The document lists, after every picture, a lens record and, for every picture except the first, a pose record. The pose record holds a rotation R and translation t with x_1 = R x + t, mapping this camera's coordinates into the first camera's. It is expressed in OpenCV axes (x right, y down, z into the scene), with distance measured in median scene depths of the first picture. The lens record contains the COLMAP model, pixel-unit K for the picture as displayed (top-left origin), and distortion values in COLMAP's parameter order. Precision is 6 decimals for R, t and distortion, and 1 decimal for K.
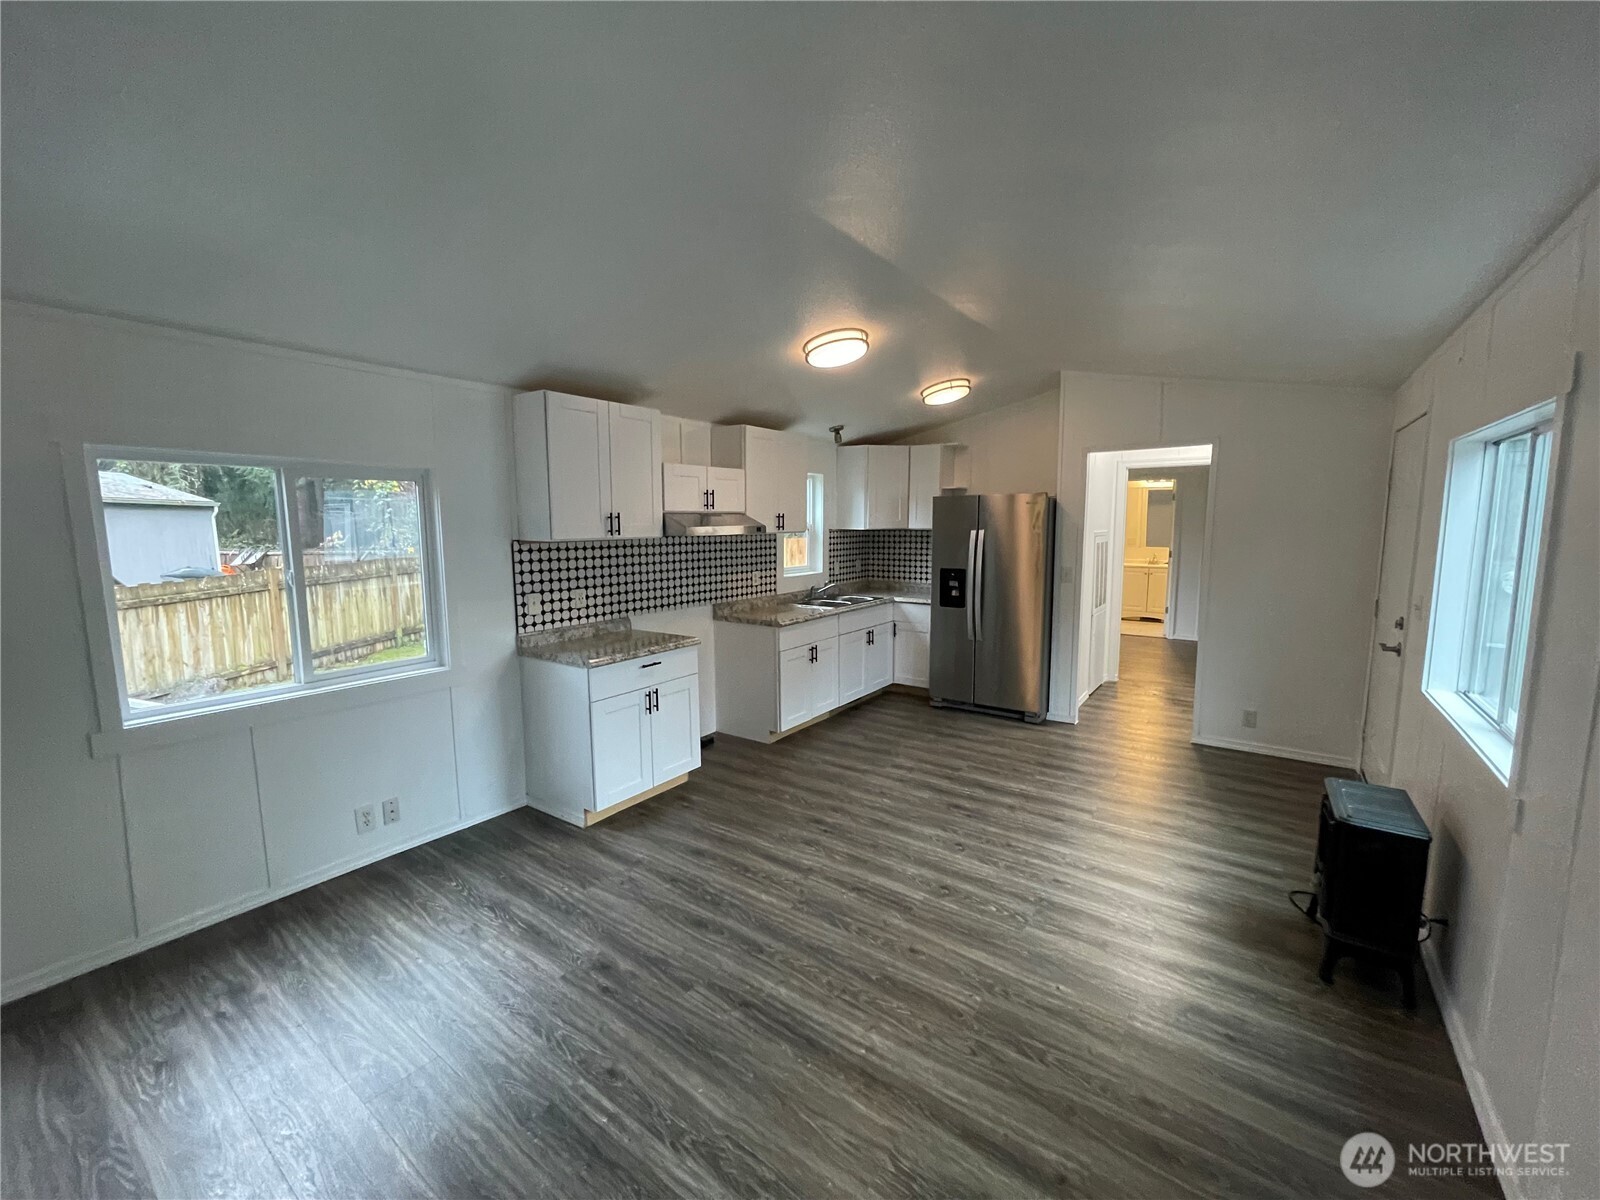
lens RADIAL K [[644.0, 0, 789.9], [0, 644.0, 599.0], [0, 0, 1]] dist [-0.006382, 0.001278]
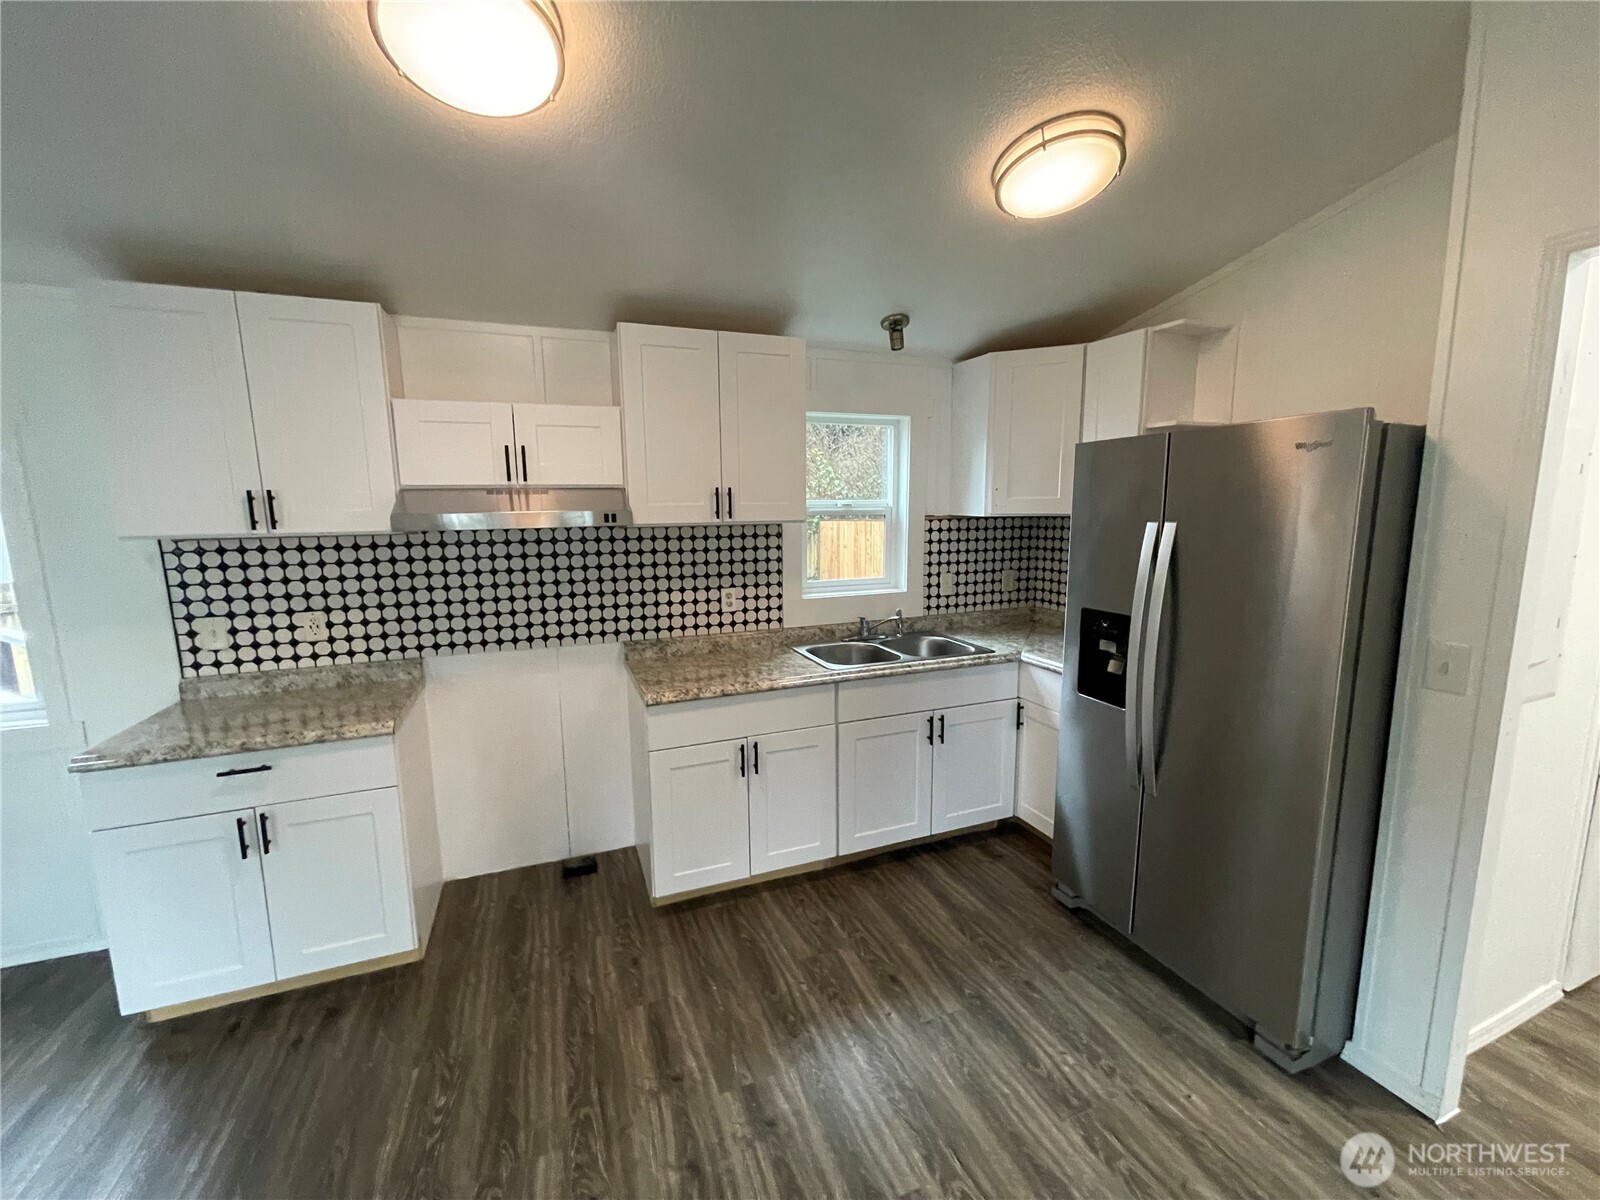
lens RADIAL K [[644.0, 0, 801.6], [0, 644.0, 598.8], [0, 0, 1]] dist [-0.006382, 0.001278]
pose [[0.847232, 0.072021, -0.526319, 0.360509], [-0.057128, 0.997374, 0.044519, -0.073057], [0.528143, -0.007650, 0.849121, 0.624432]]
